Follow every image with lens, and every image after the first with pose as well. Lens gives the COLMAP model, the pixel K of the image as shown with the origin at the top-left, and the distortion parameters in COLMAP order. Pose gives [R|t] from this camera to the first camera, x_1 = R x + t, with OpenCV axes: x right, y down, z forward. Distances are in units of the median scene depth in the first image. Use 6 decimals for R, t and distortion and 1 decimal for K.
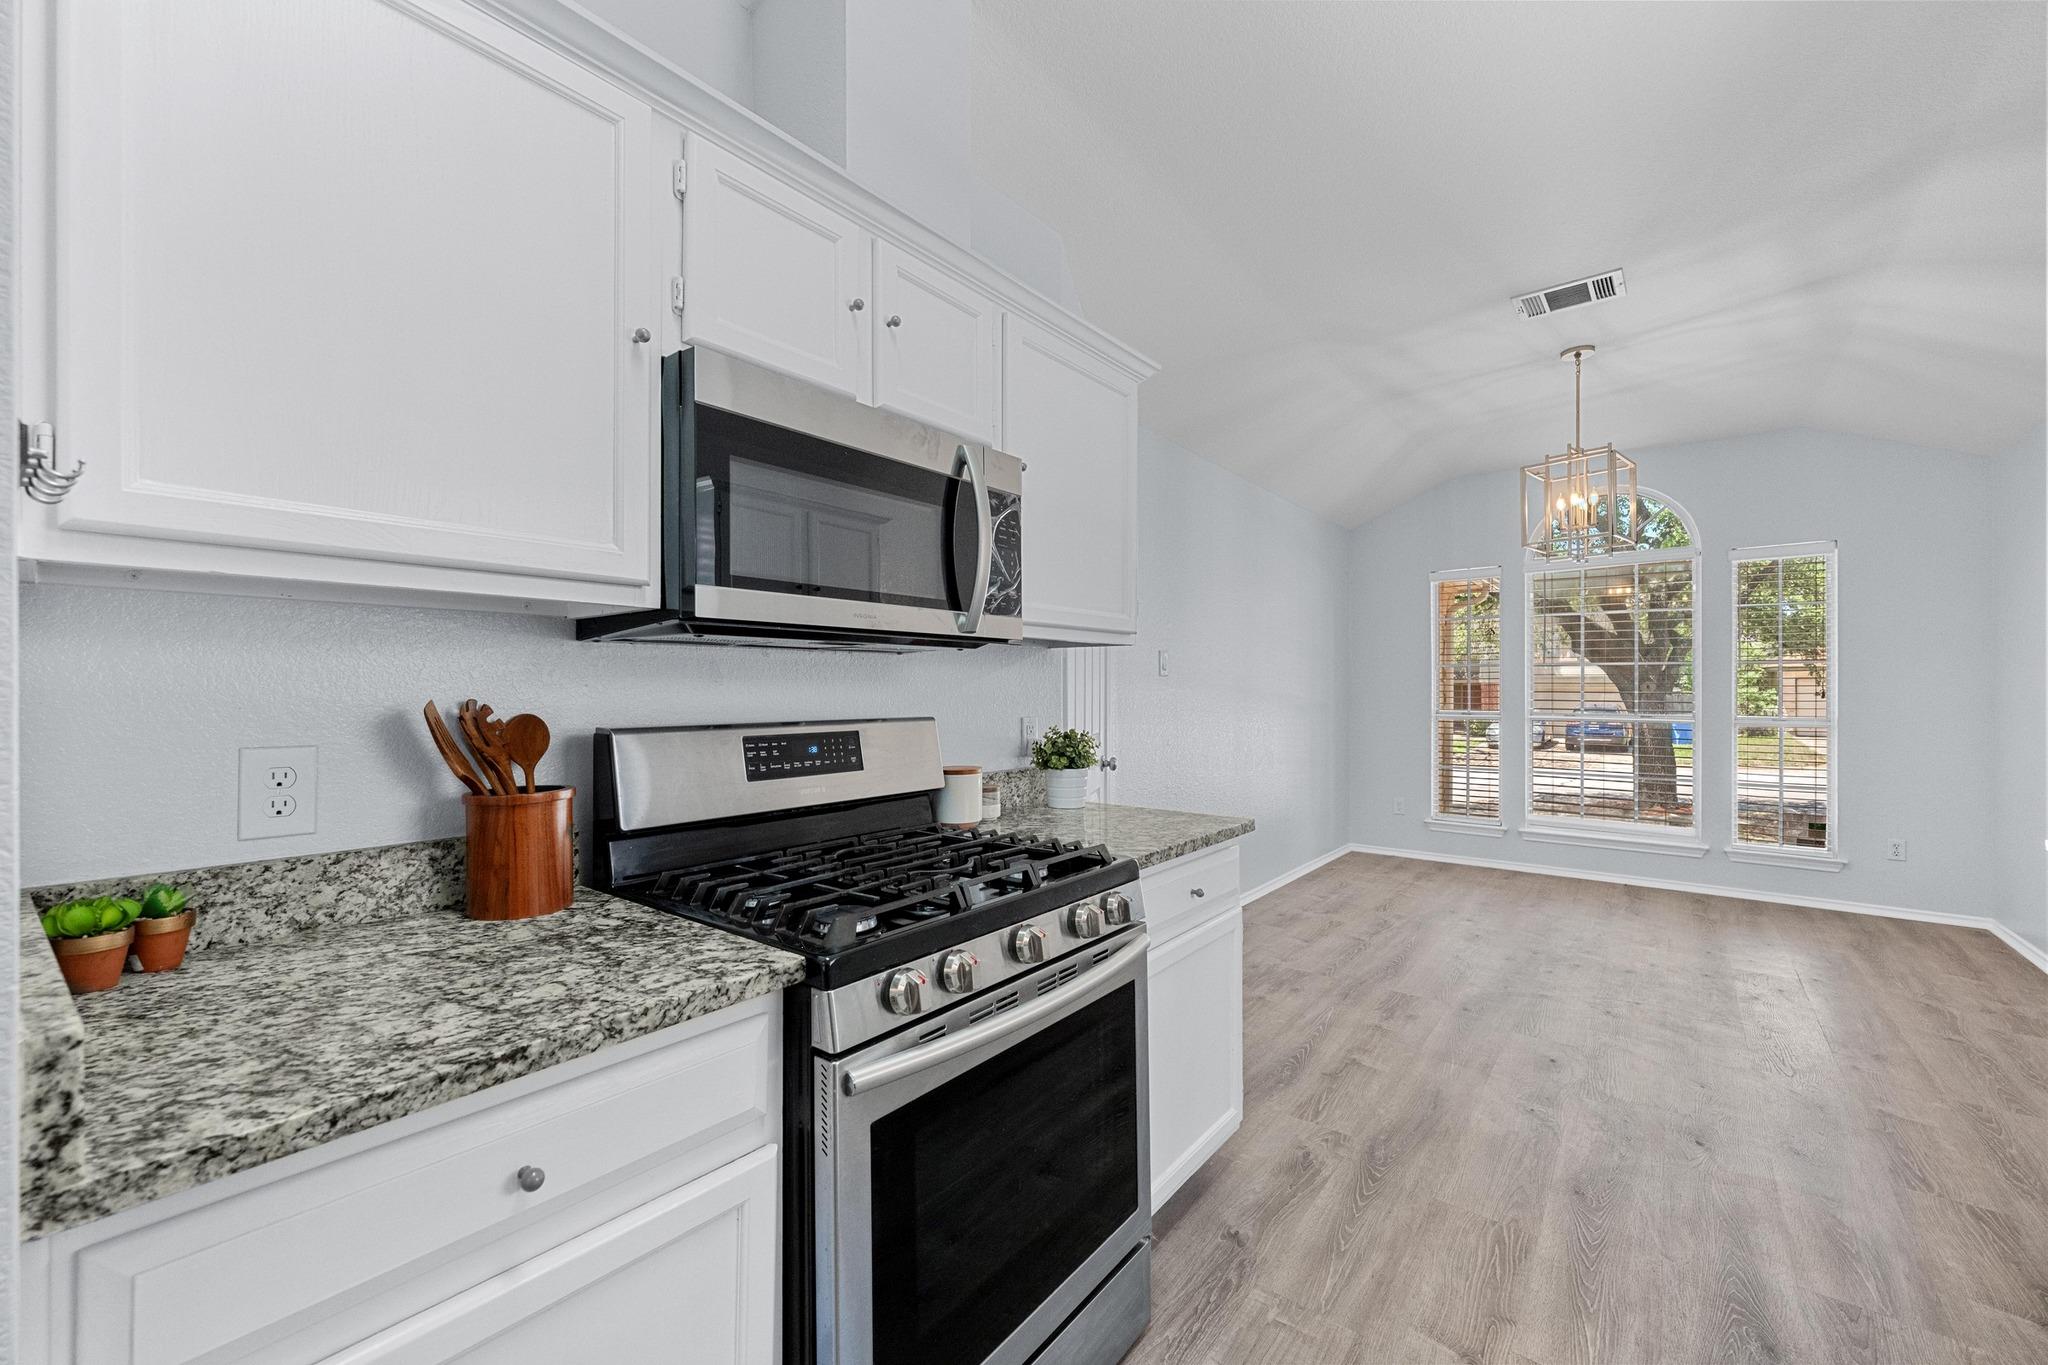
lens RADIAL K [[808.9, 0, 1021.6], [0, 808.9, 688.5], [0, 0, 1]] dist [-0.000954, -0.000130]
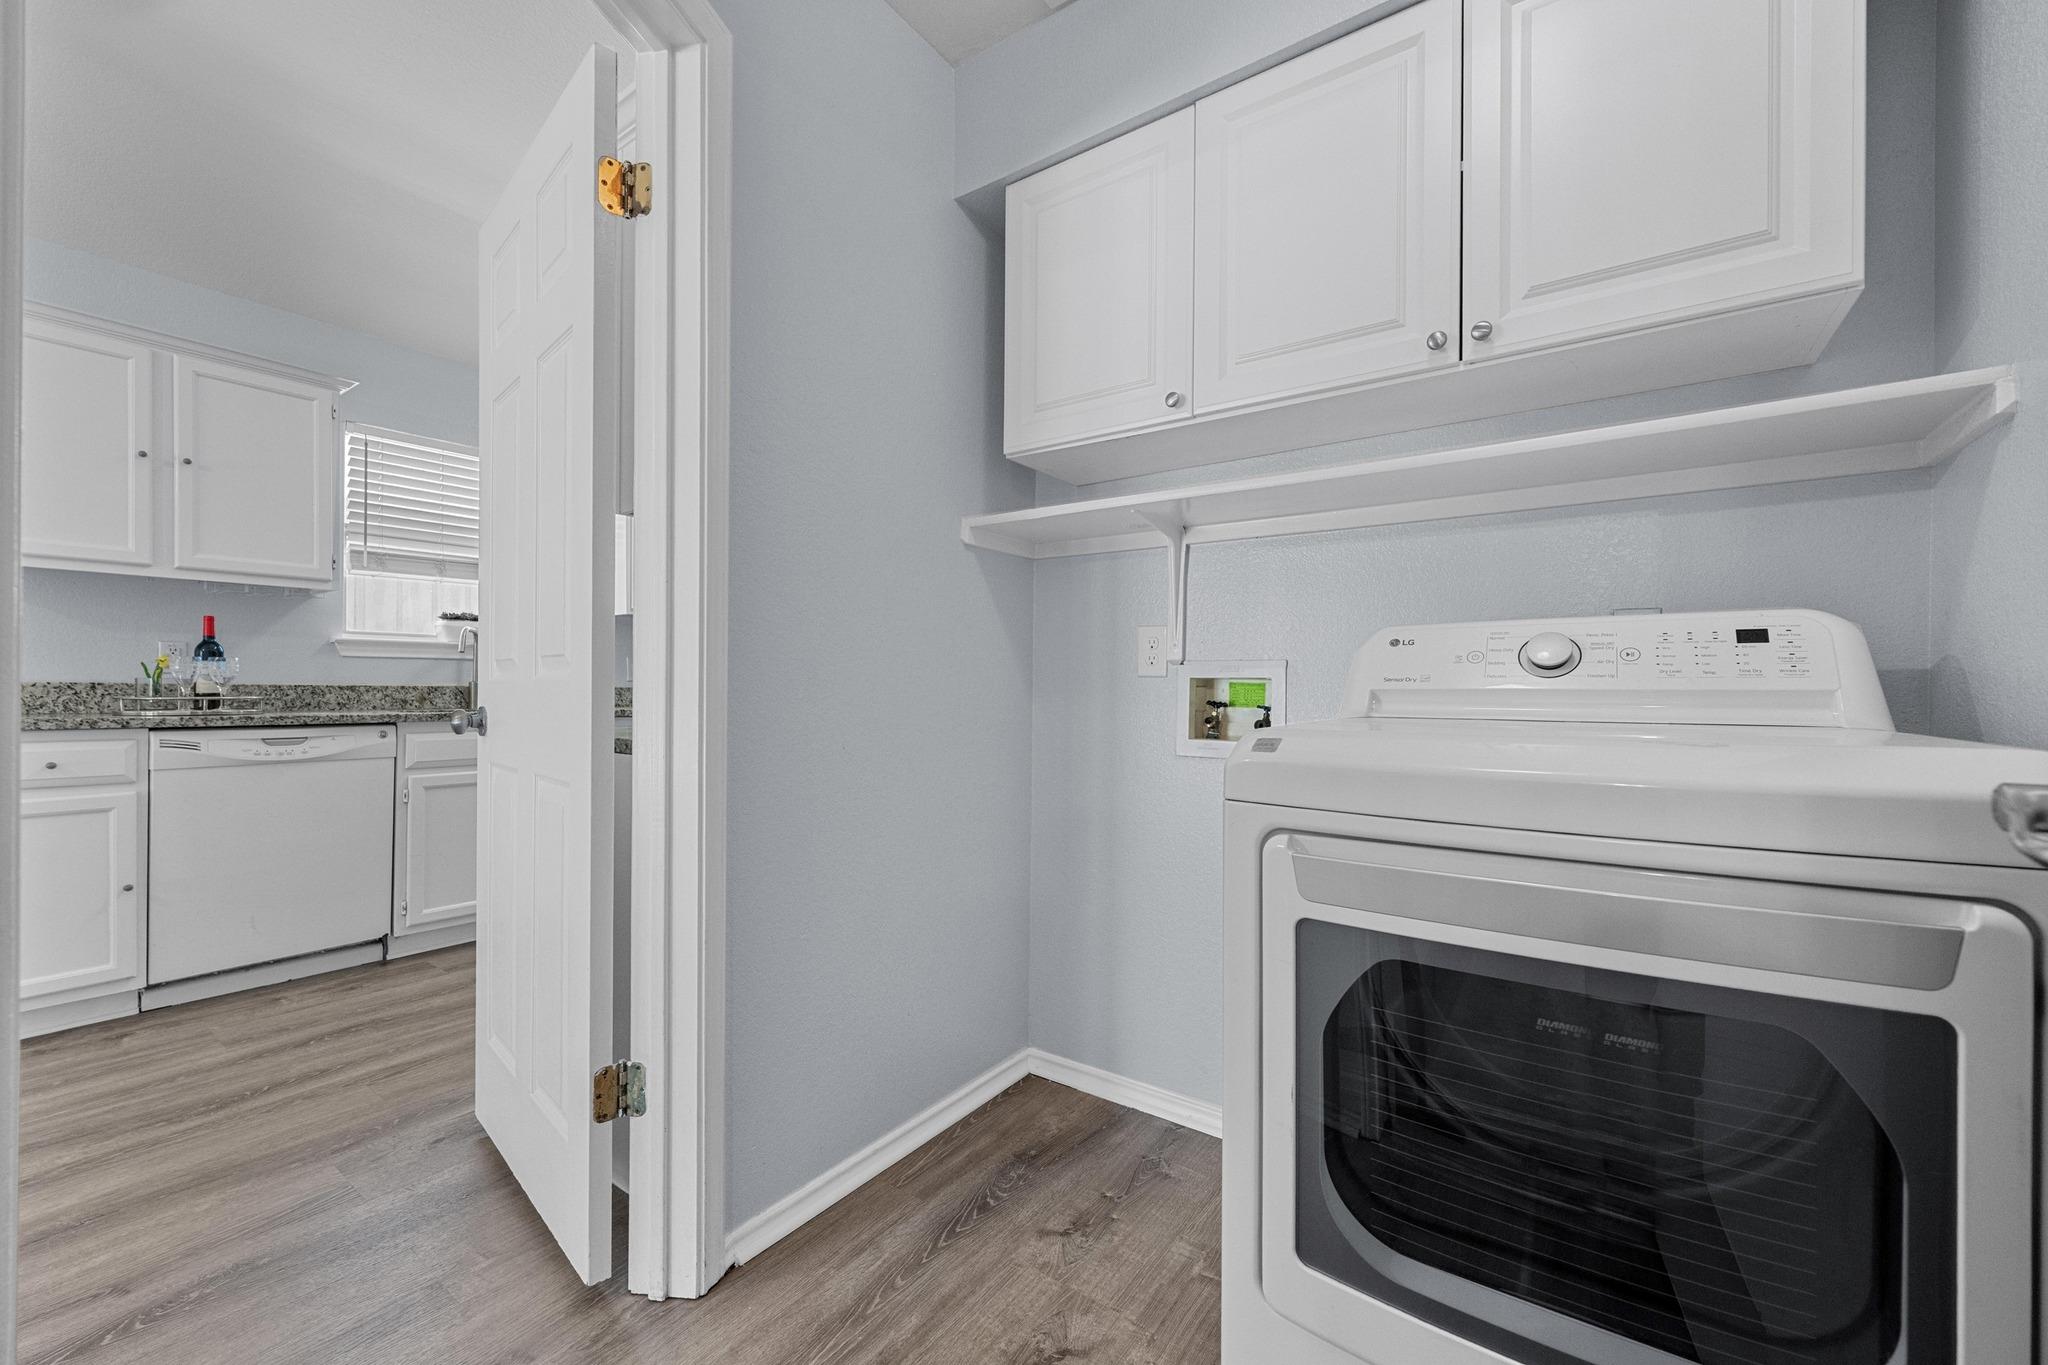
lens RADIAL K [[808.9, 0, 1020.7], [0, 808.9, 691.8], [0, 0, 1]] dist [-0.000954, -0.000130]
pose [[-0.998291, -0.005971, -0.058125, -0.098969], [-0.006178, 0.999975, 0.003380, 0.056488], [0.058103, 0.003733, -0.998304, 0.955607]]
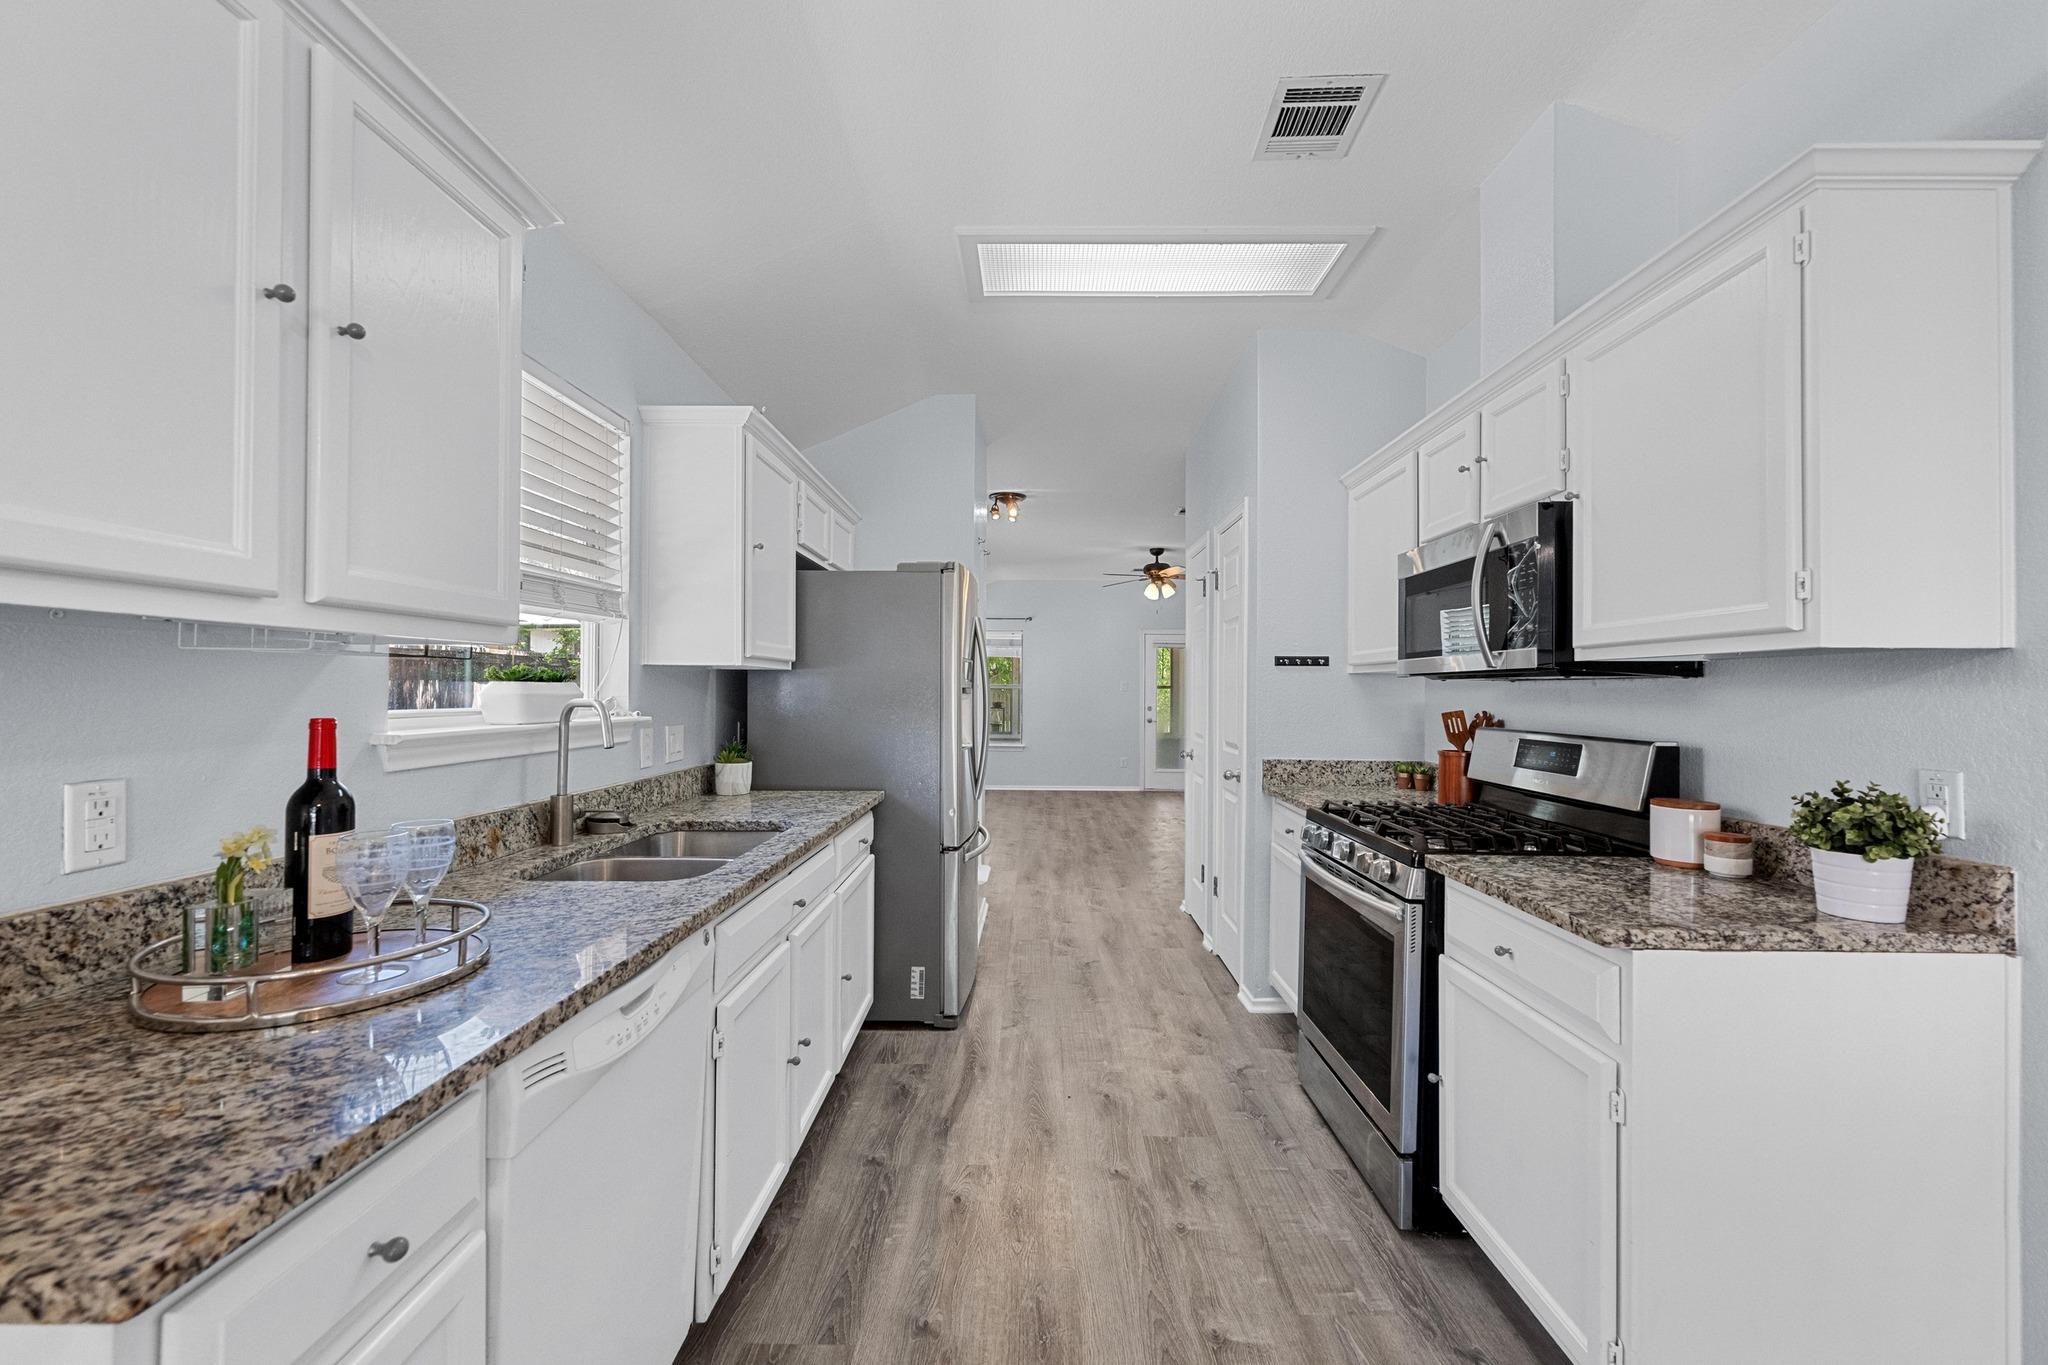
lens RADIAL K [[808.9, 0, 1031.1], [0, 808.9, 681.5], [0, 0, 1]] dist [-0.000954, -0.000130]
pose [[-0.786822, -0.011814, -0.617066, 0.506290], [-0.007082, 0.999924, -0.010115, -0.010490], [0.617139, -0.003589, -0.786846, 0.603313]]
